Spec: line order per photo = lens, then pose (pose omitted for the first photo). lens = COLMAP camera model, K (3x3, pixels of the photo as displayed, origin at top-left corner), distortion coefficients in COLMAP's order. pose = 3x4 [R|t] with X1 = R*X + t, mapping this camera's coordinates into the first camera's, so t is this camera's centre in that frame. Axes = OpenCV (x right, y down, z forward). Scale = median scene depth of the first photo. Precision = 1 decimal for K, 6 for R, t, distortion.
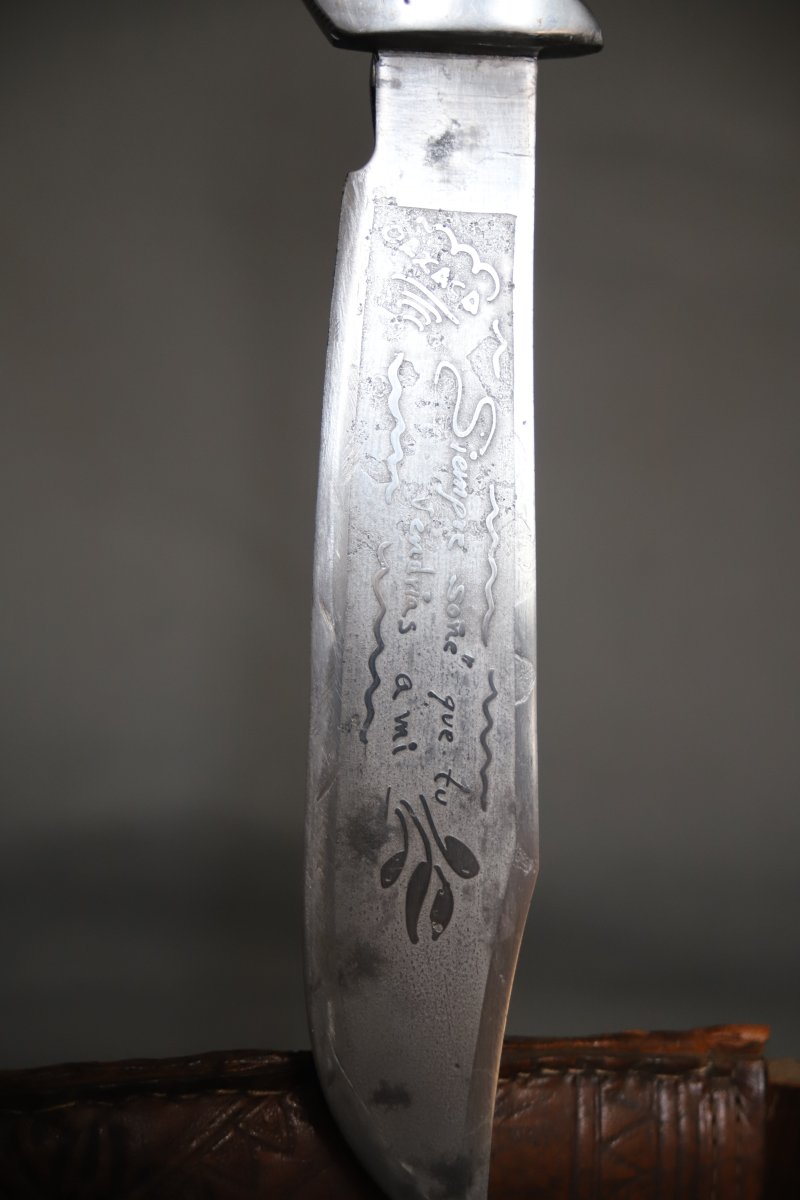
lens RADIAL K [[2512.5, 0, 401.4], [0, 2512.5, 604.1], [0, 0, 1]] dist [0.186236, 0.000000]
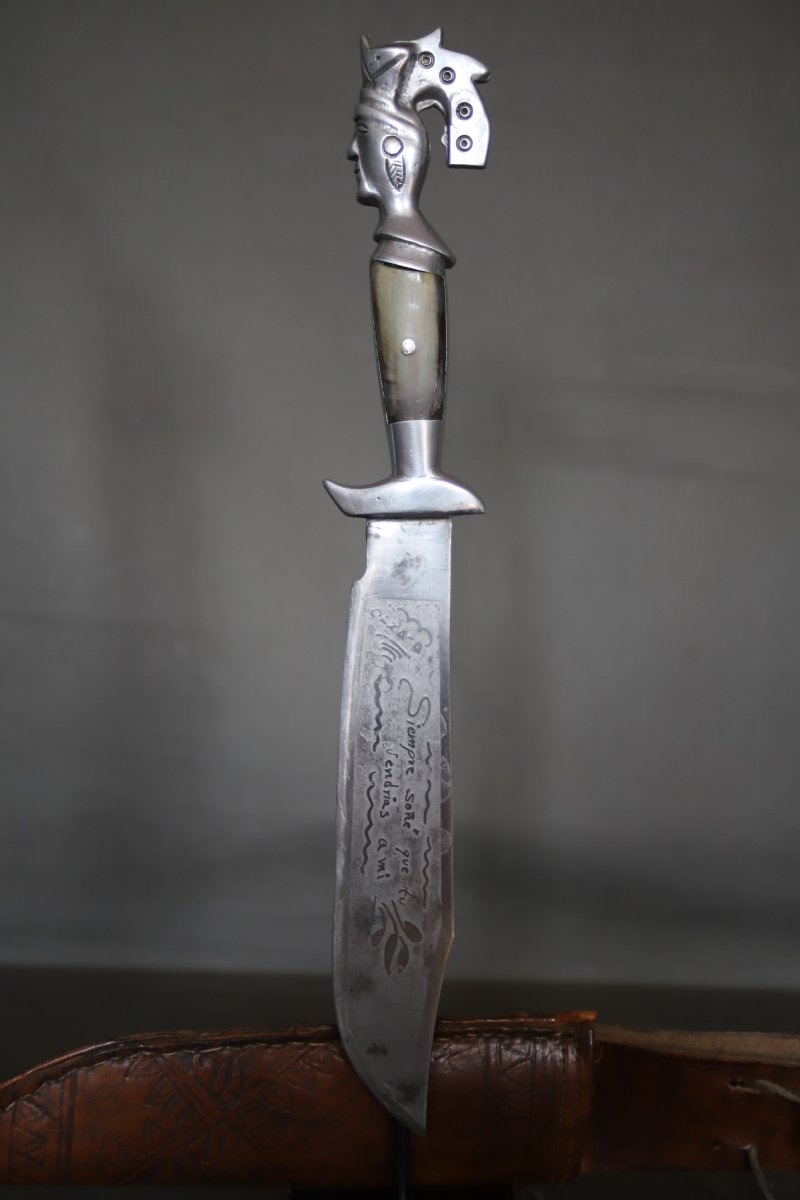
lens RADIAL K [[1882.8, 0, 397.0], [0, 1882.8, 596.6], [0, 0, 1]] dist [-0.011048, 0.000000]
pose [[0.980130, -0.002693, -0.198338, 0.300755], [0.012096, 0.998858, 0.046215, -0.226054], [0.197987, -0.047696, 0.979043, -0.419151]]
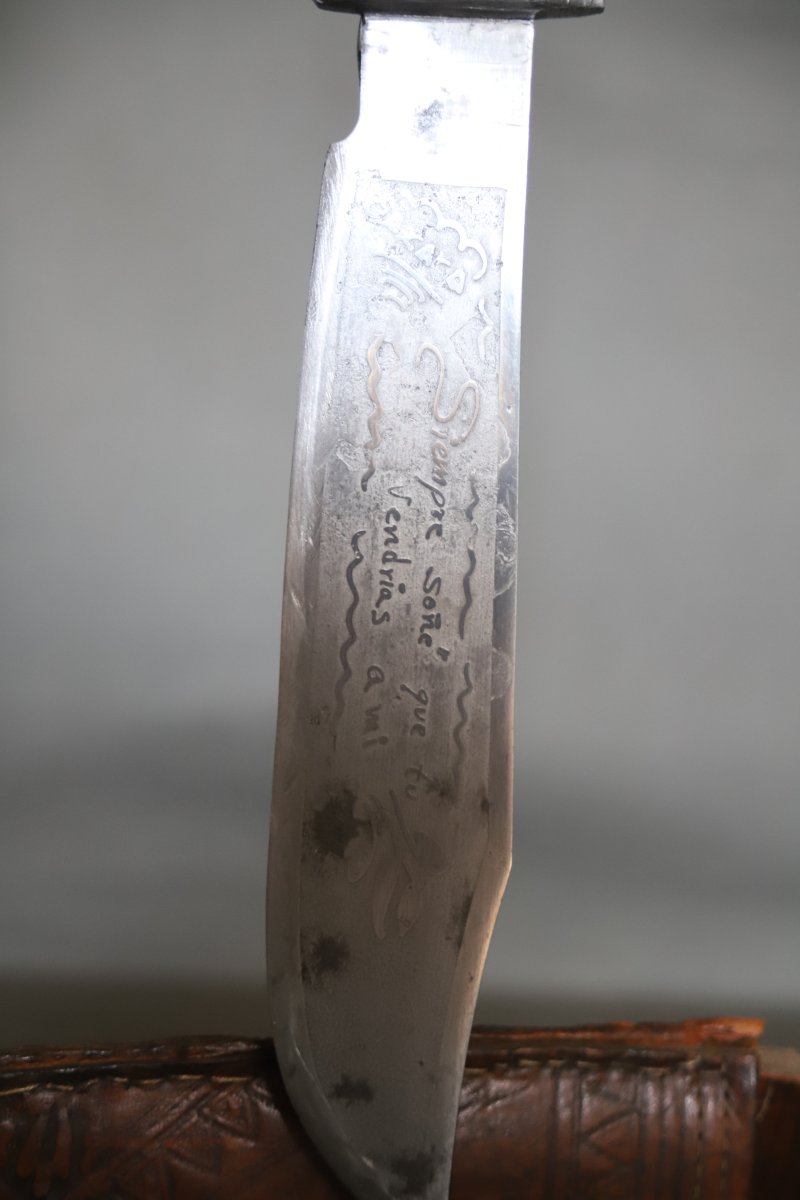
lens RADIAL K [[2512.5, 0, 398.6], [0, 2512.5, 604.3], [0, 0, 1]] dist [0.186236, 0.000000]
pose [[0.994960, 0.029084, -0.095965, 0.101943], [-0.020993, 0.996221, 0.084275, -0.077848], [0.098054, -0.081836, 0.991811, 0.035856]]
